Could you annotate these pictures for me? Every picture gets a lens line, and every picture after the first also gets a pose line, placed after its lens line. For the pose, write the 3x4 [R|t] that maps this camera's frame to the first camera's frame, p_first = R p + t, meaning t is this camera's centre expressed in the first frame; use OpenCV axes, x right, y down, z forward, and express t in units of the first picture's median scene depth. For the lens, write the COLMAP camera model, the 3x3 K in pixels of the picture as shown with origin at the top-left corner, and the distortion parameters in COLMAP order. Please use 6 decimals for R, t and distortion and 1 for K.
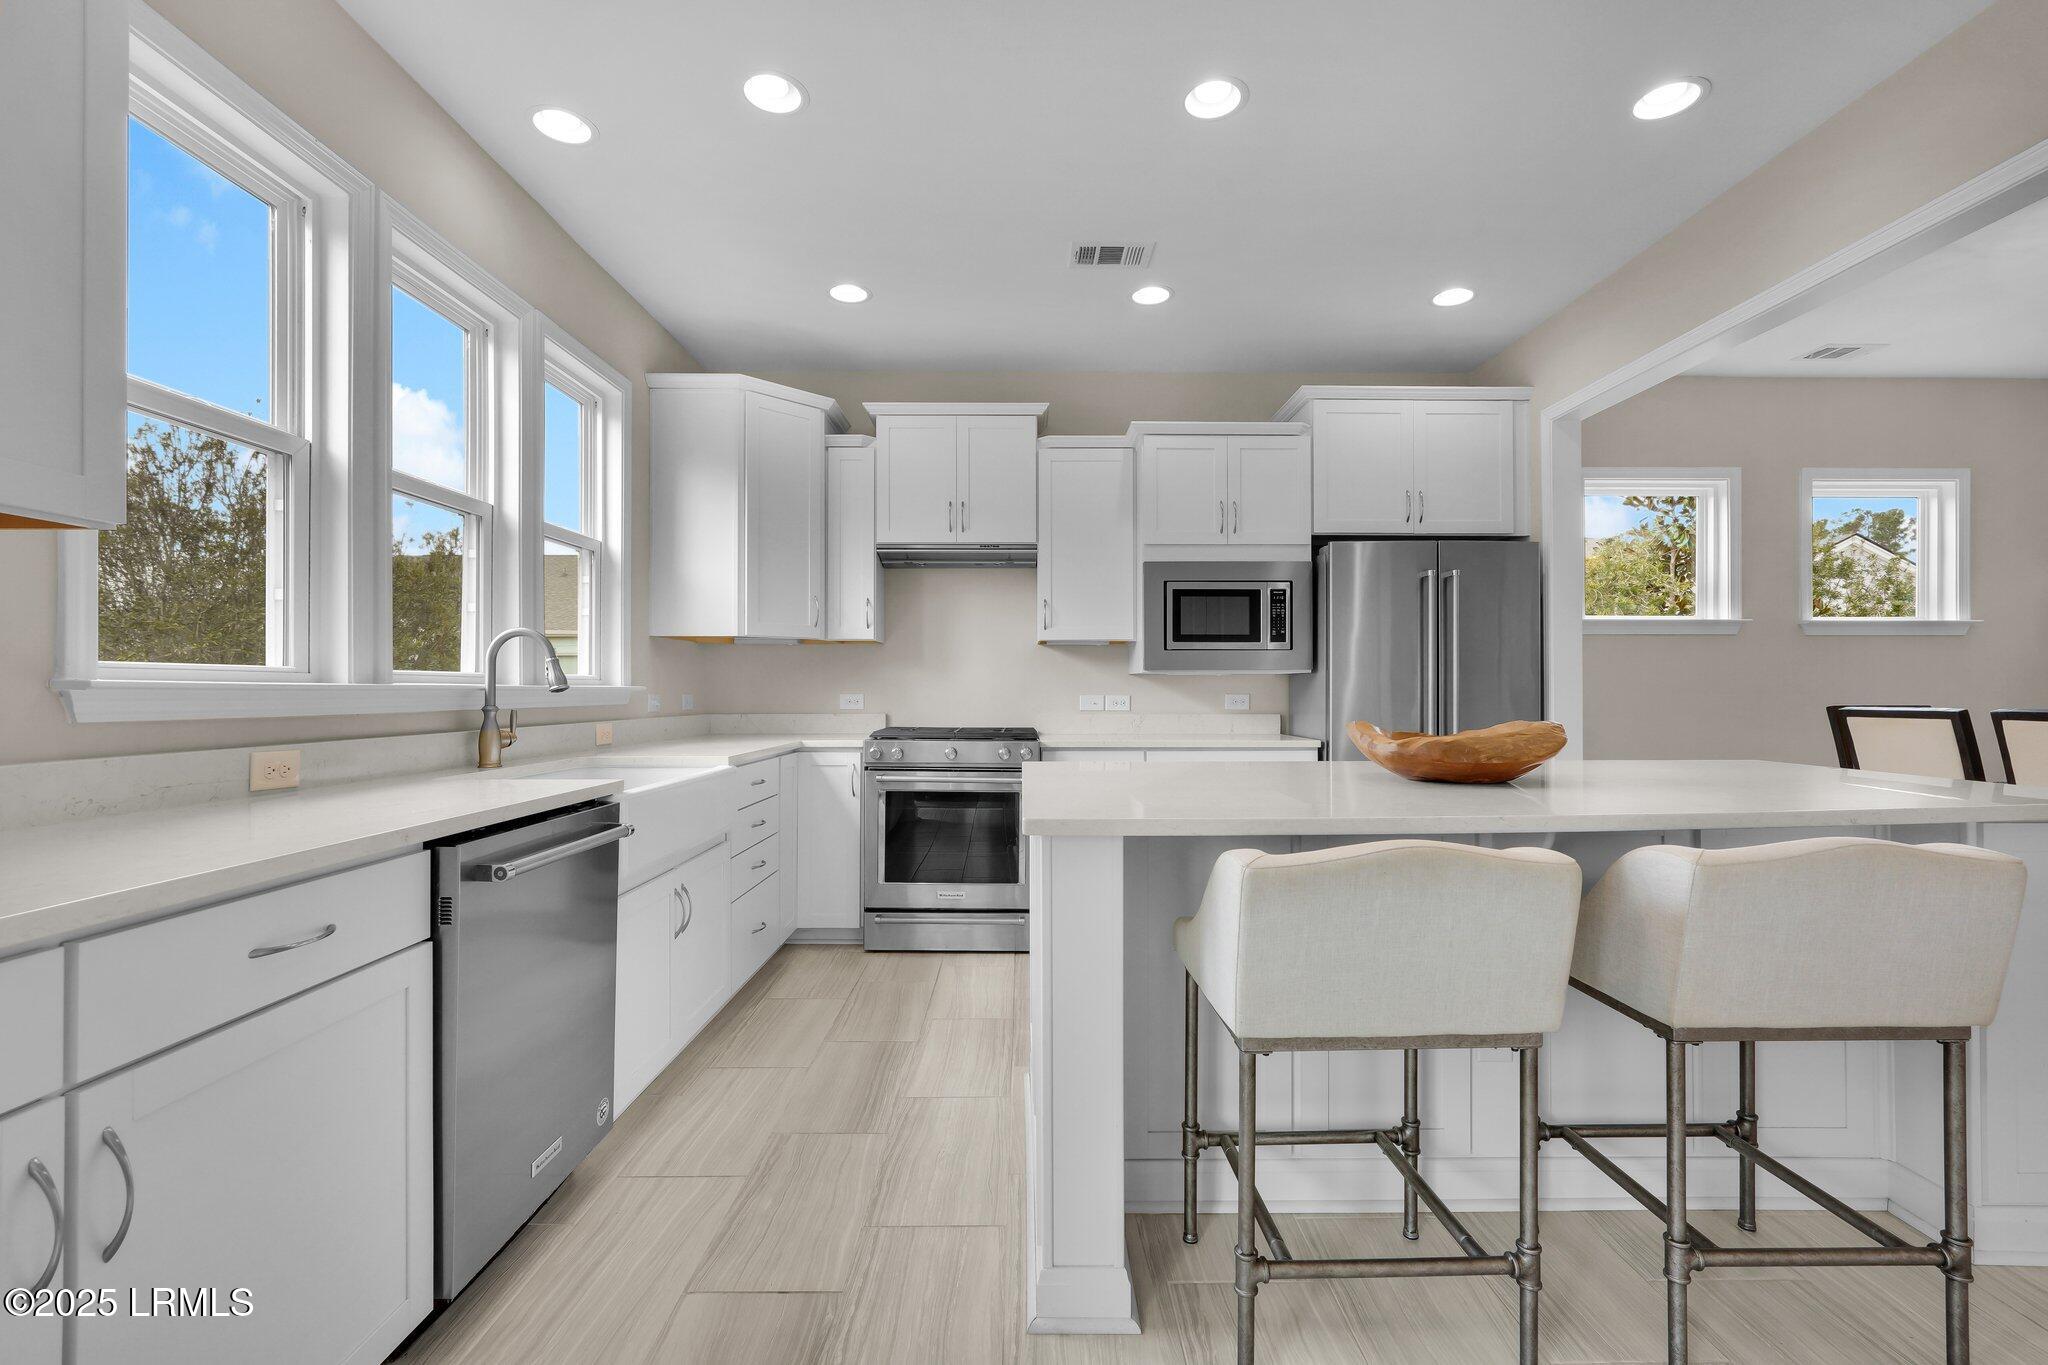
lens RADIAL K [[910.8, 0, 1031.4], [0, 910.8, 678.0], [0, 0, 1]] dist [-0.002413, 0.000663]
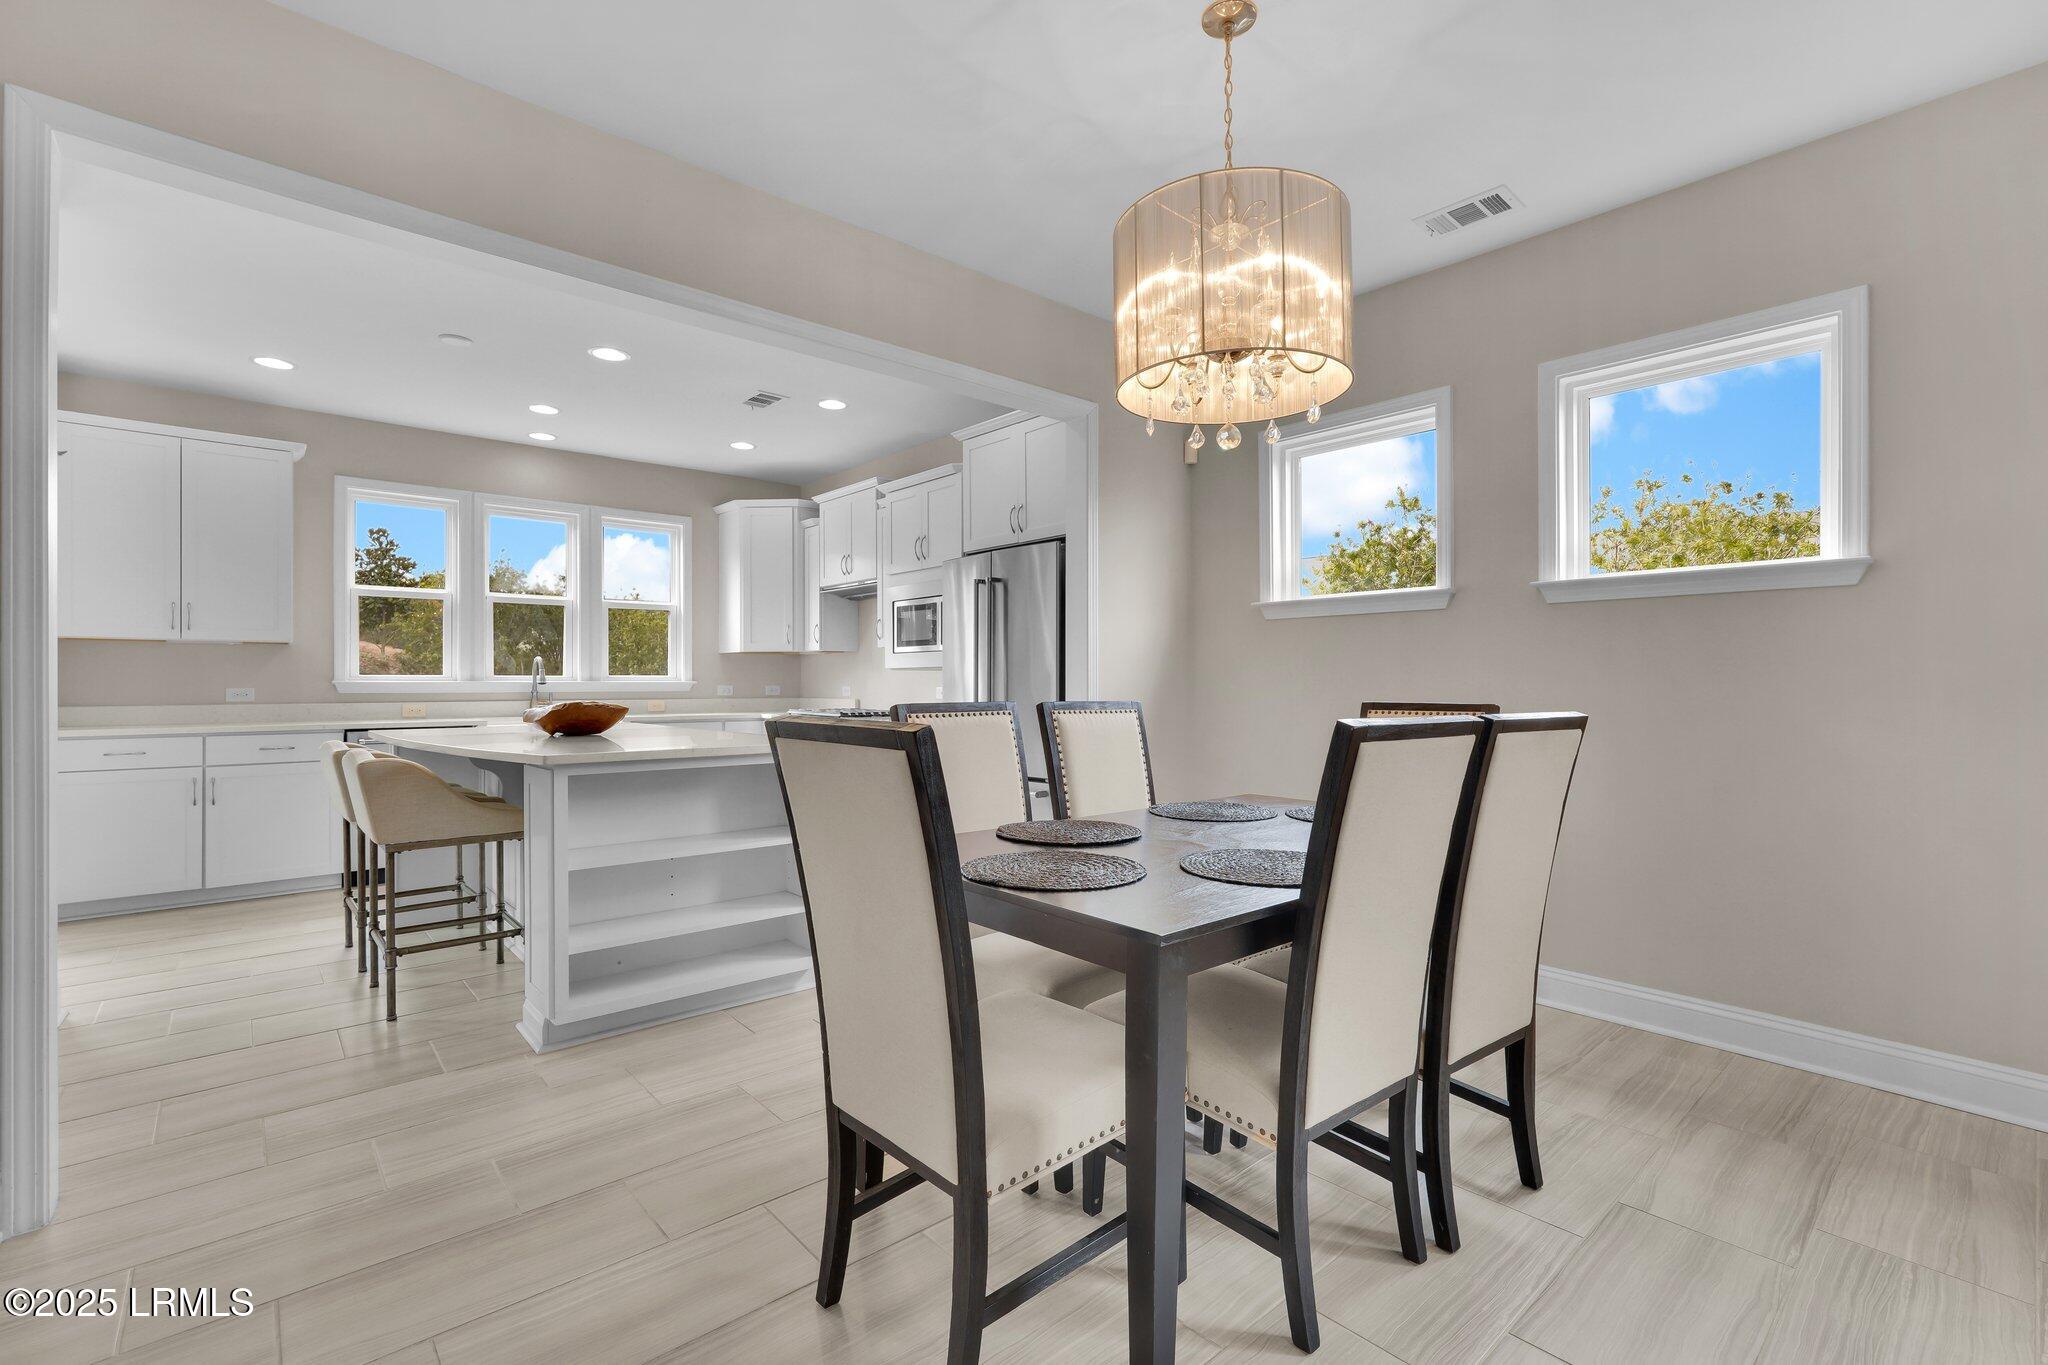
lens RADIAL K [[910.8, 0, 1031.4], [0, 910.8, 678.0], [0, 0, 1]] dist [-0.002413, 0.000663]
pose [[0.649293, -0.004371, -0.760525, 1.285877], [0.010465, 0.999940, 0.003187, 0.003535], [0.760466, -0.010028, 0.649300, 0.285918]]
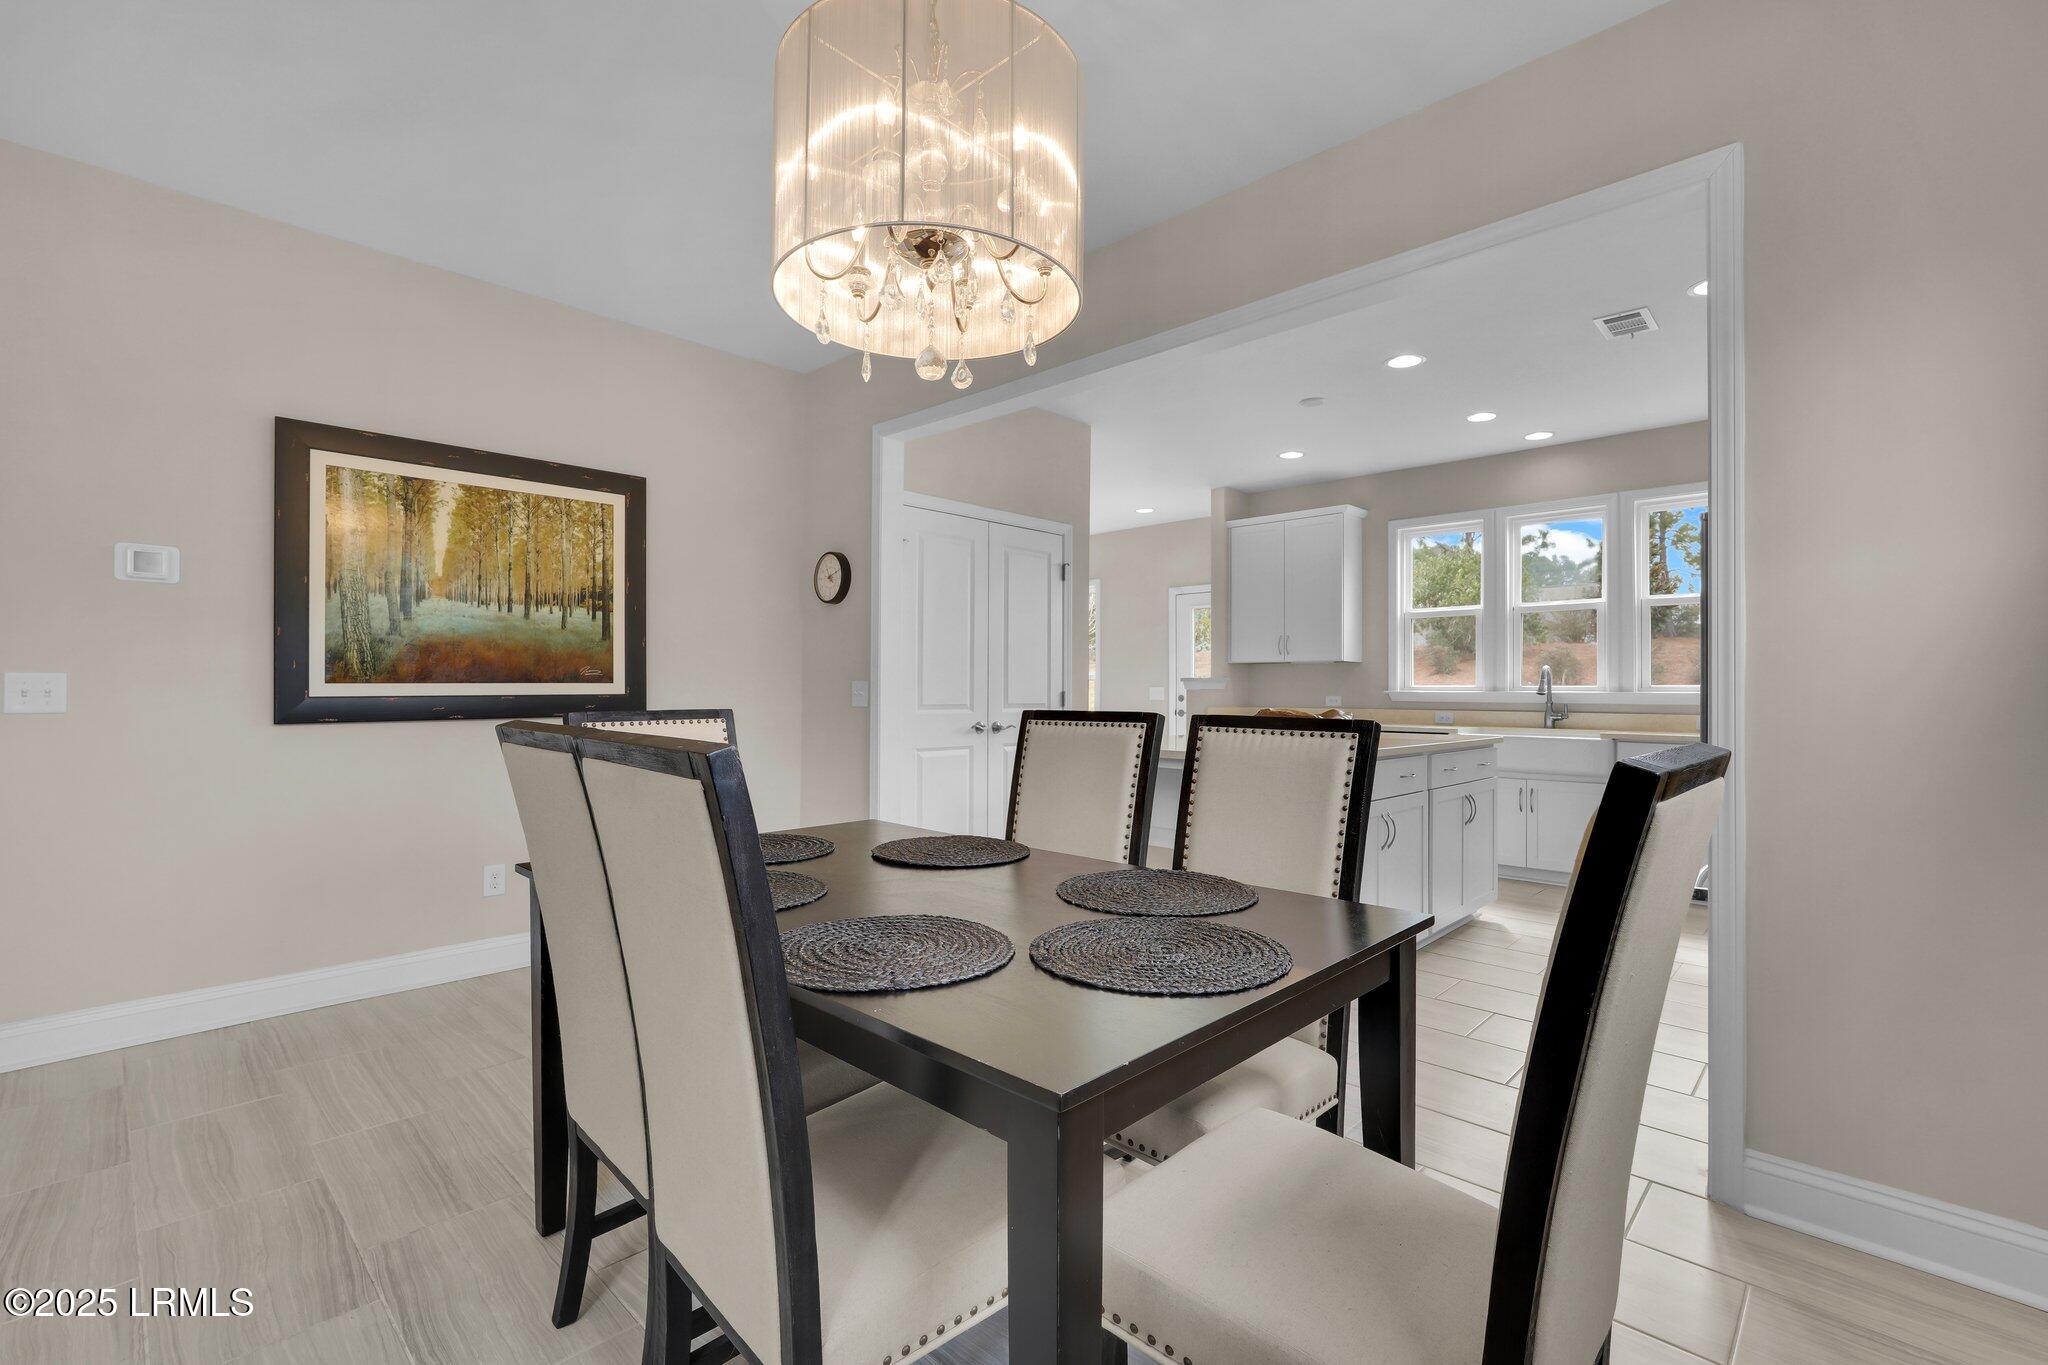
lens RADIAL K [[876.5, 0, 1028.0], [0, 876.5, 685.7], [0, 0, 1]] dist [-0.018406, 0.000249]
pose [[-0.709939, -0.008486, -0.704213, 1.162764], [0.001405, 0.999908, -0.013466, 0.012442], [0.704262, -0.010549, -0.709862, 1.028999]]
